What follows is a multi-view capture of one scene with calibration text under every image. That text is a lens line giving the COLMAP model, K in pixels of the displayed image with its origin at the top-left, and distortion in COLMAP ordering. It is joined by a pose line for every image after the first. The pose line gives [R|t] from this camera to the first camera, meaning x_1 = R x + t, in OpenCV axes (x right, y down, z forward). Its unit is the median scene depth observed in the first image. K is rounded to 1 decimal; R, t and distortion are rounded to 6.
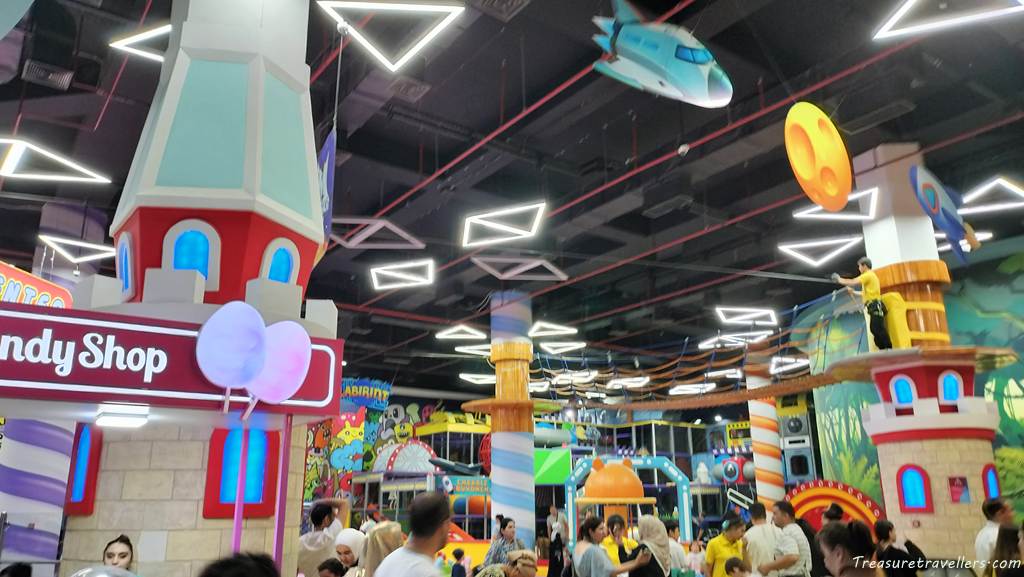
lens RADIAL K [[786.2, 0, 515.8], [0, 786.2, 287.5], [0, 0, 1]] dist [0.053709, -0.017993]
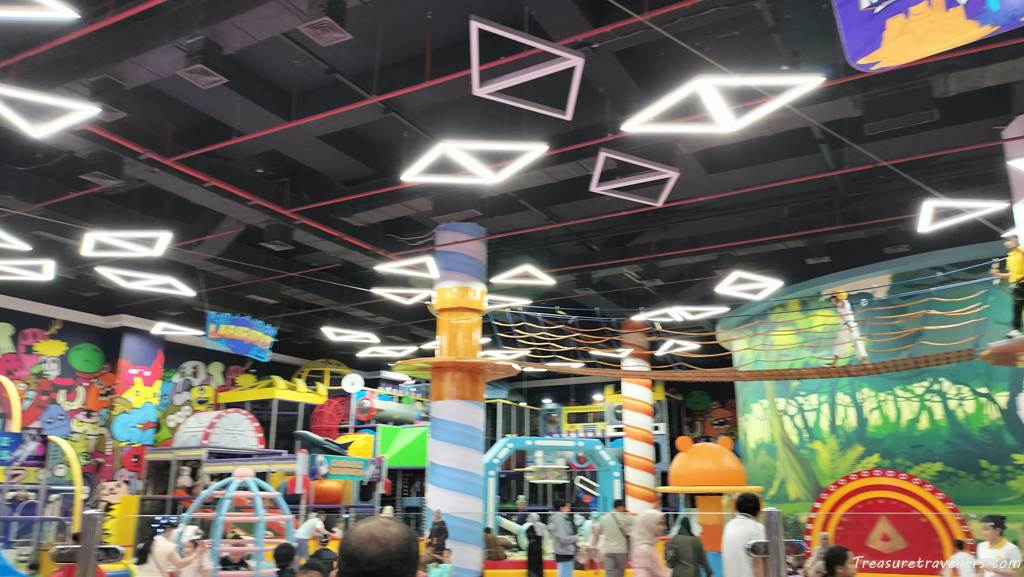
lens RADIAL K [[786.2, 0, 510.0], [0, 786.2, 290.5], [0, 0, 1]] dist [0.053709, -0.017993]
pose [[0.906935, 0.113232, 0.405768, -0.216689], [-0.121031, 0.992628, -0.006480, 0.054326], [-0.403510, -0.043233, 0.913953, 0.196419]]
